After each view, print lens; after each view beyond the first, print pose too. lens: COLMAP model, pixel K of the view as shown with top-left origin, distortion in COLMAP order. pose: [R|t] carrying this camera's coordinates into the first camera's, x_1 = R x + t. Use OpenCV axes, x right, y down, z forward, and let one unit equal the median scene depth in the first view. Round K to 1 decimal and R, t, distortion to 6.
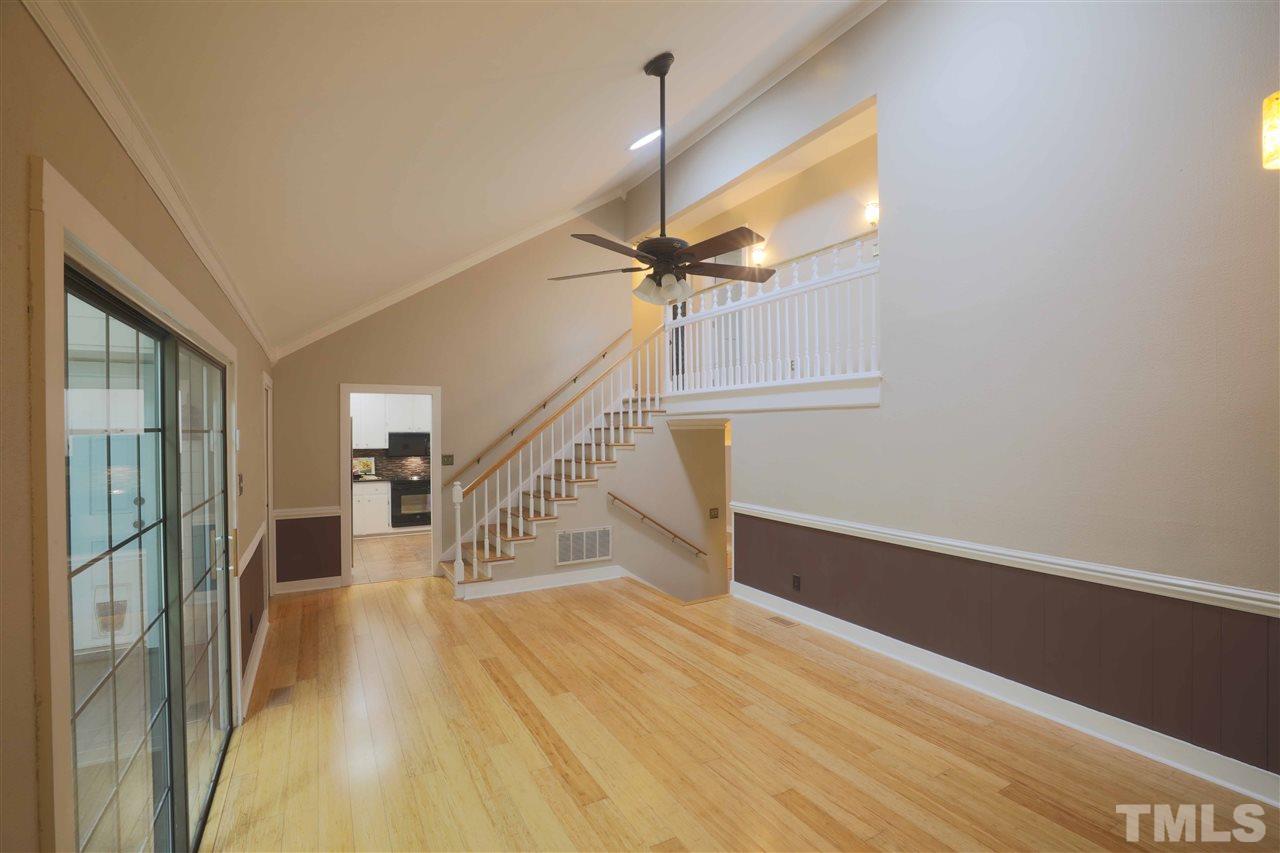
lens RADIAL K [[571.7, 0, 636.7], [0, 571.7, 430.0], [0, 0, 1]] dist [-0.035149, 0.000942]
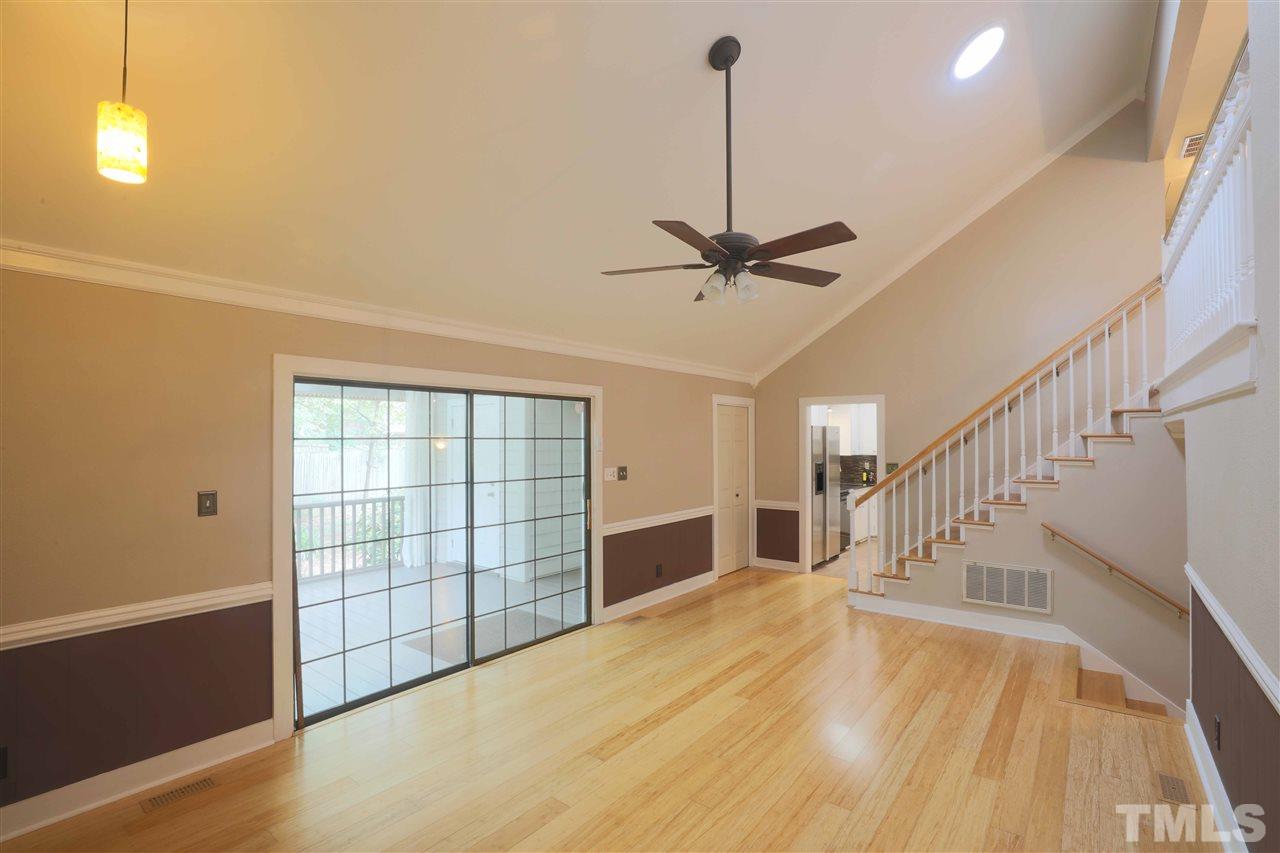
lens RADIAL K [[571.7, 0, 668.1], [0, 571.7, 438.6], [0, 0, 1]] dist [-0.035149, 0.000942]
pose [[0.407774, 0.003866, -0.913075, 0.545769], [0.001307, 0.999988, 0.004818, -0.005455], [0.913082, -0.003158, 0.407763, 0.338222]]
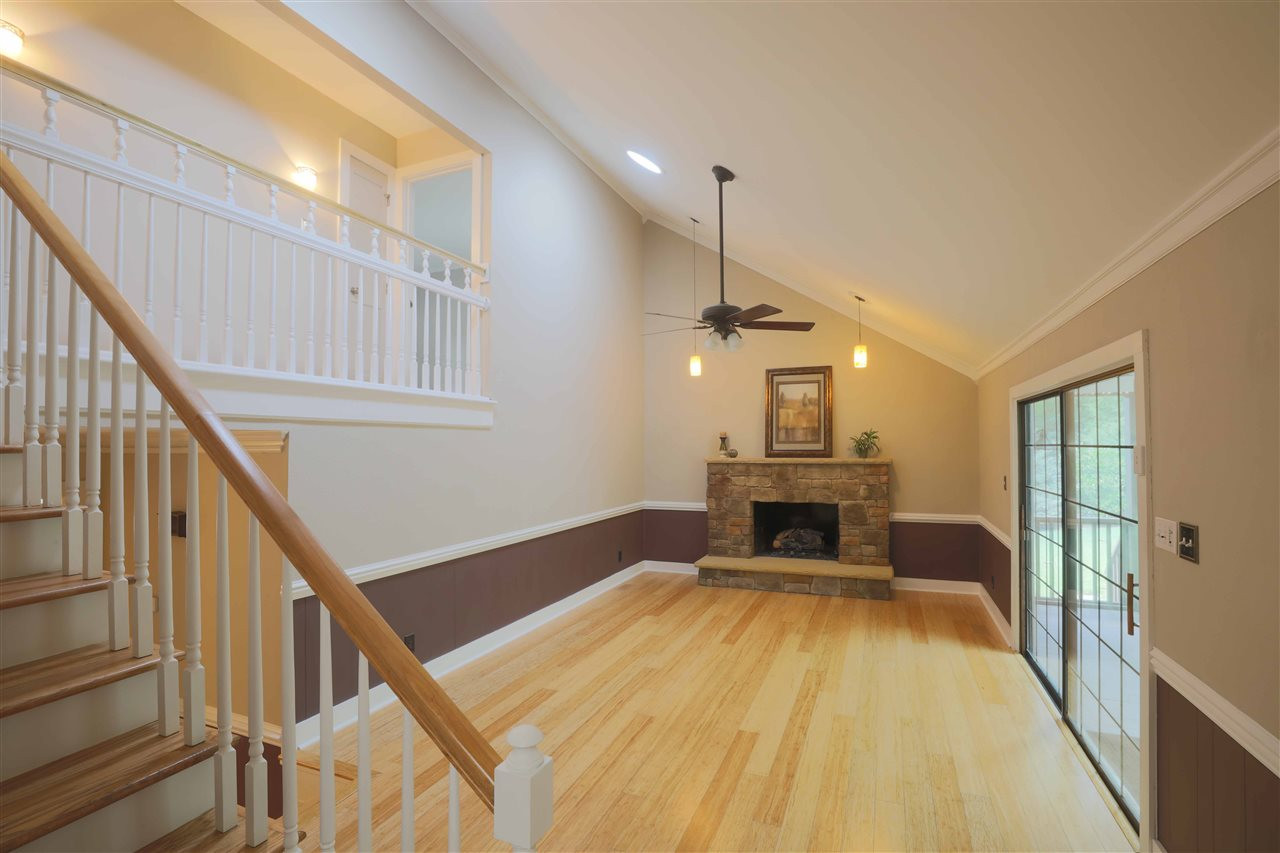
lens RADIAL K [[571.7, 0, 647.8], [0, 571.7, 429.4], [0, 0, 1]] dist [-0.035149, 0.000942]
pose [[-0.619405, 0.032441, 0.784401, -0.572141], [0.011334, 0.999411, -0.032383, -0.005421], [-0.784989, -0.011168, -0.619409, 1.257809]]
